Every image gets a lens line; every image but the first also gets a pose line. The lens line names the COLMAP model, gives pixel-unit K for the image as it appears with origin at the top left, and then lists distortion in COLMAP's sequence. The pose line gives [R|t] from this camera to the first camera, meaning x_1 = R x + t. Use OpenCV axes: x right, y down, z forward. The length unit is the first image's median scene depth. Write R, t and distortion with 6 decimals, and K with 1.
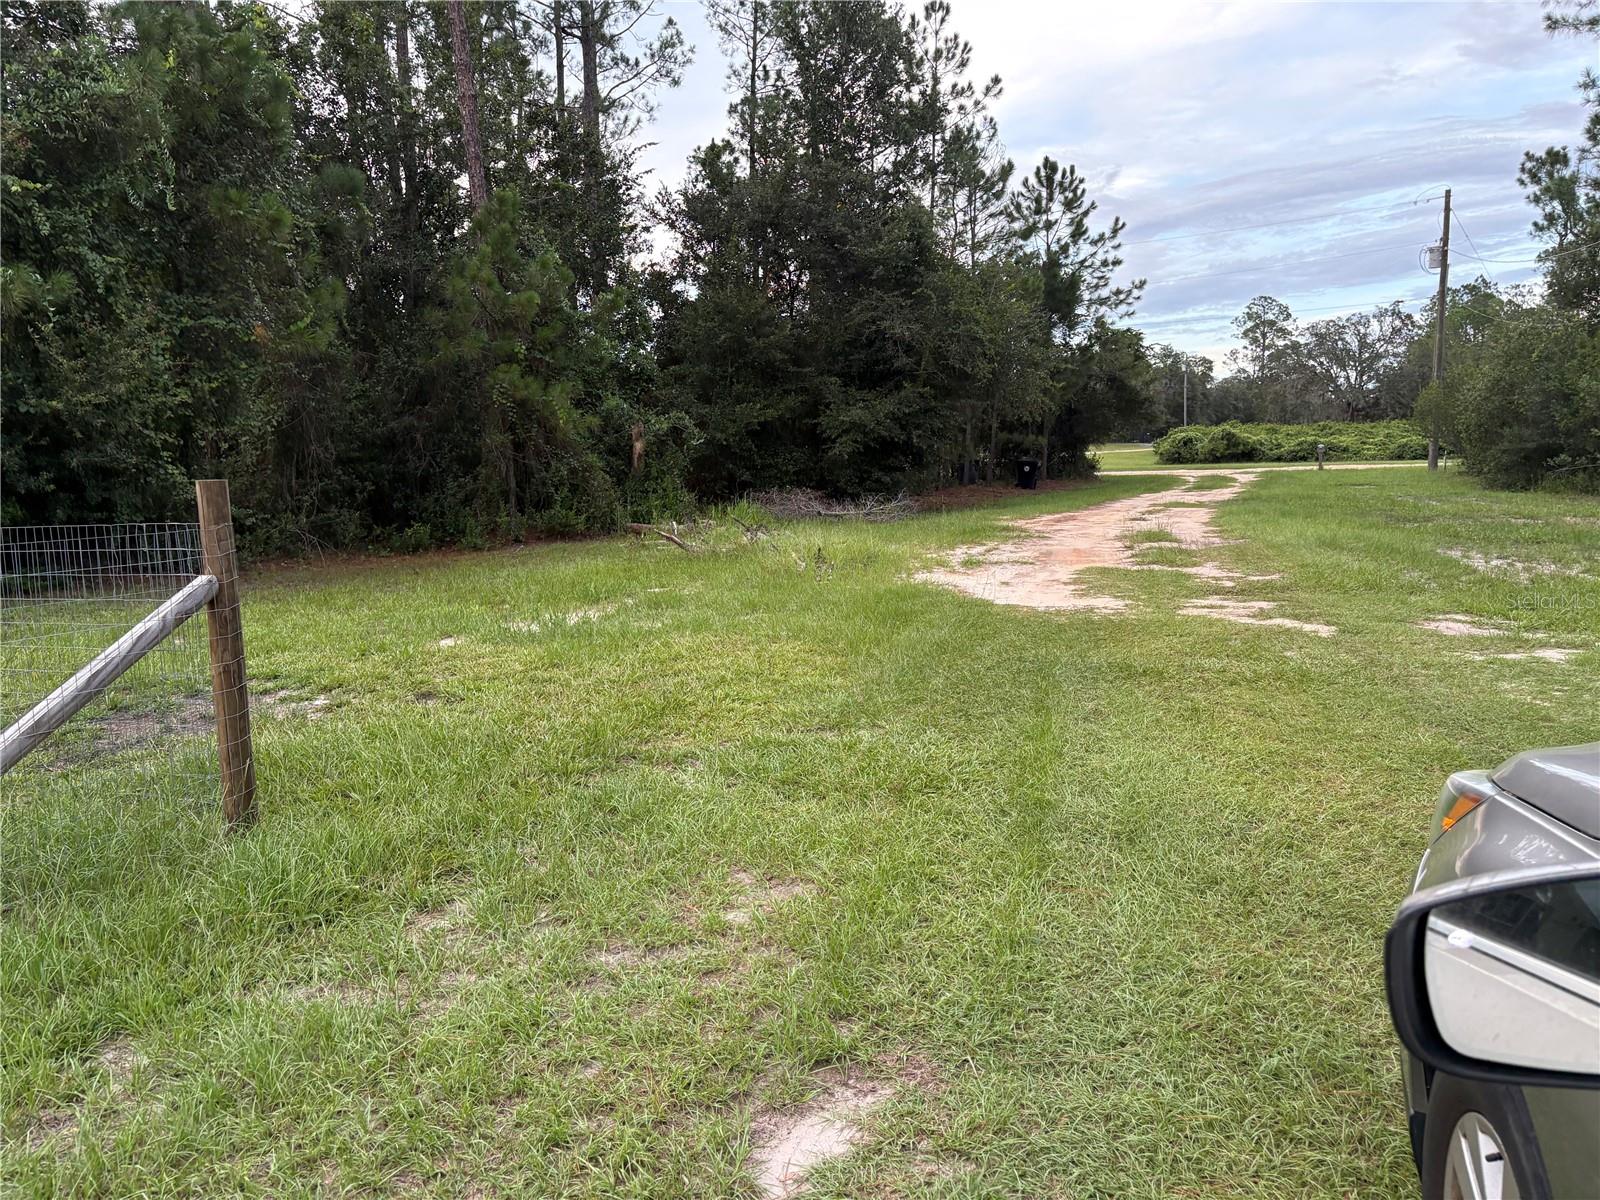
lens RADIAL K [[1206.4, 0, 797.6], [0, 1206.4, 604.8], [0, 0, 1]] dist [0.044105, -0.048964]
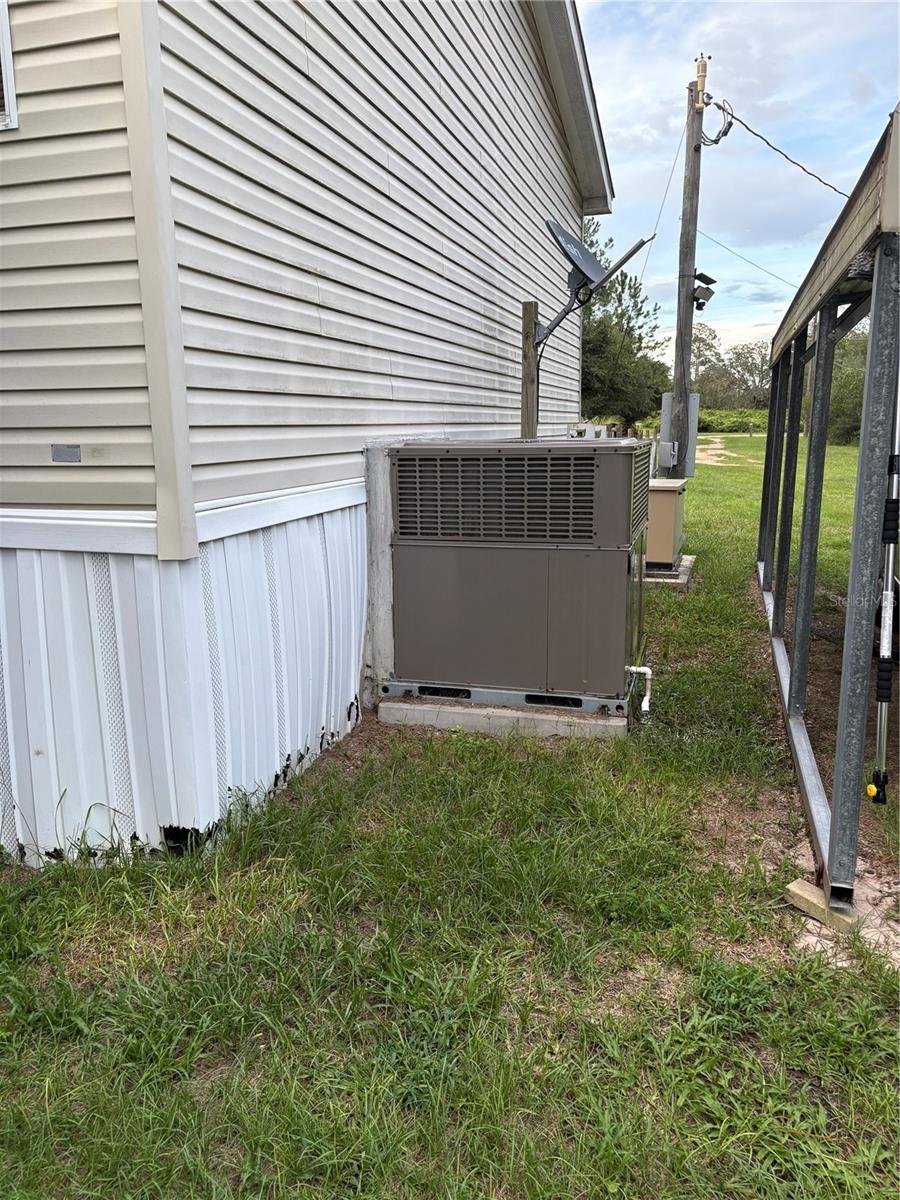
lens RADIAL K [[904.8, 0, 447.6], [0, 904.8, 604.7], [0, 0, 1]] dist [0.044105, -0.048964]
pose [[0.993147, -0.003943, 0.116808, -0.108121], [-0.004719, 0.997263, 0.073786, 0.025235], [-0.116779, -0.073831, 0.990410, -0.197274]]
